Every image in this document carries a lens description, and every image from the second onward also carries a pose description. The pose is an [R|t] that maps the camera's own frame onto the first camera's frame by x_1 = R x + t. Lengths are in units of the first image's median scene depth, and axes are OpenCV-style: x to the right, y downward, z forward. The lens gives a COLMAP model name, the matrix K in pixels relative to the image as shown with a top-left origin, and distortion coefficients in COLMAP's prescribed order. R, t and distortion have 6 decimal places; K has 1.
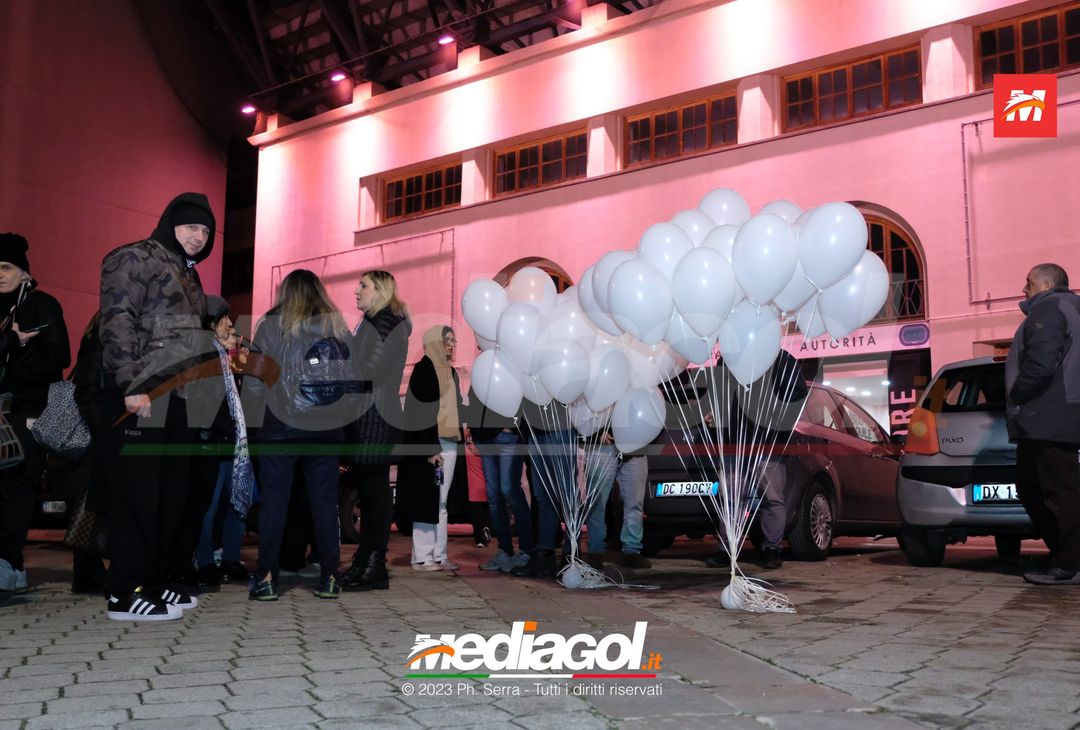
lens RADIAL K [[1092.7, 0, 554.9], [0, 1092.7, 368.0], [0, 0, 1]] dist [-0.015836, 0.000000]
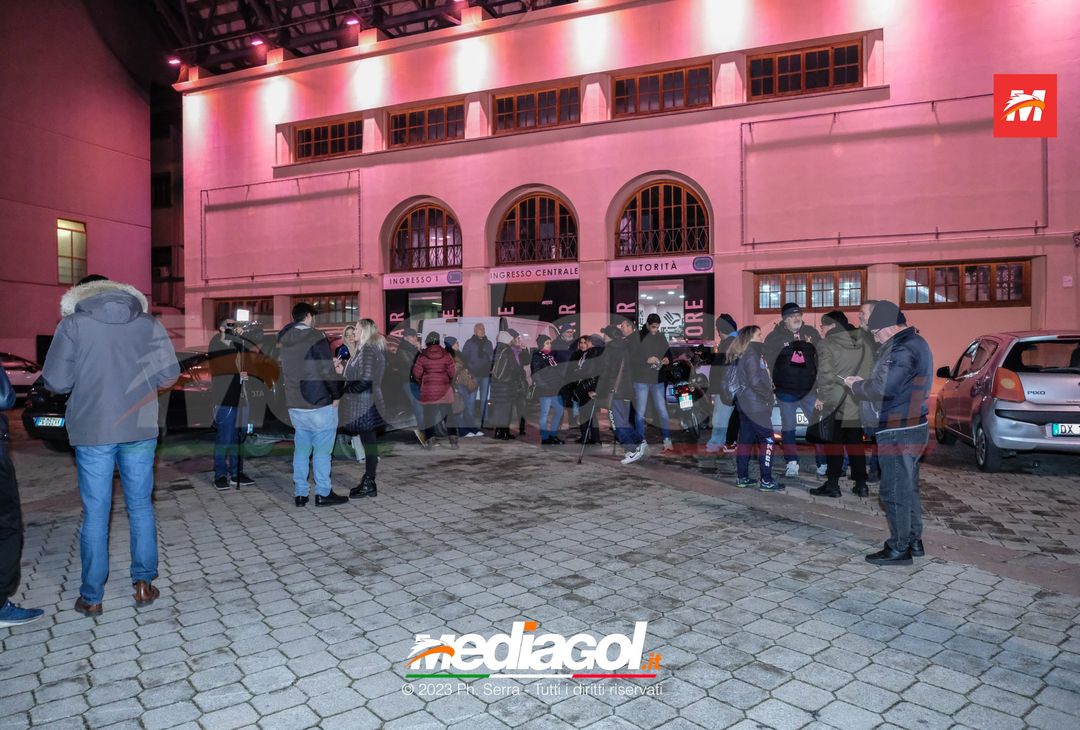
lens RADIAL K [[686.6, 0, 539.5], [0, 686.6, 391.9], [0, 0, 1]] dist [-0.033004, 0.010550]
pose [[0.953270, -0.012258, 0.301872, -0.137051], [-0.033342, 0.988805, 0.145440, 0.011446], [-0.300276, -0.148708, 0.942189, 0.114712]]
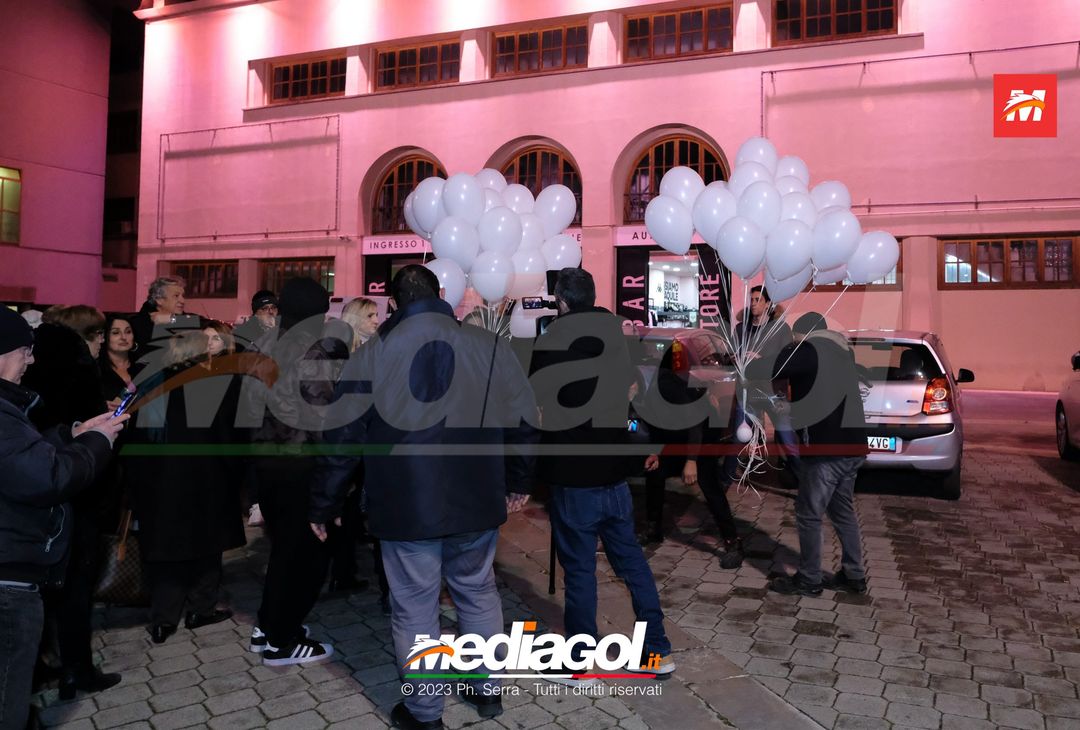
lens RADIAL K [[774.6, 0, 449.4], [0, 774.6, 350.2], [0, 0, 1]] dist [-0.025462, -0.004197]
pose [[0.958700, 0.018601, 0.283809, -0.207613], [-0.053133, 0.992005, 0.114465, 0.018999], [-0.279411, -0.124817, 0.952024, 0.163686]]
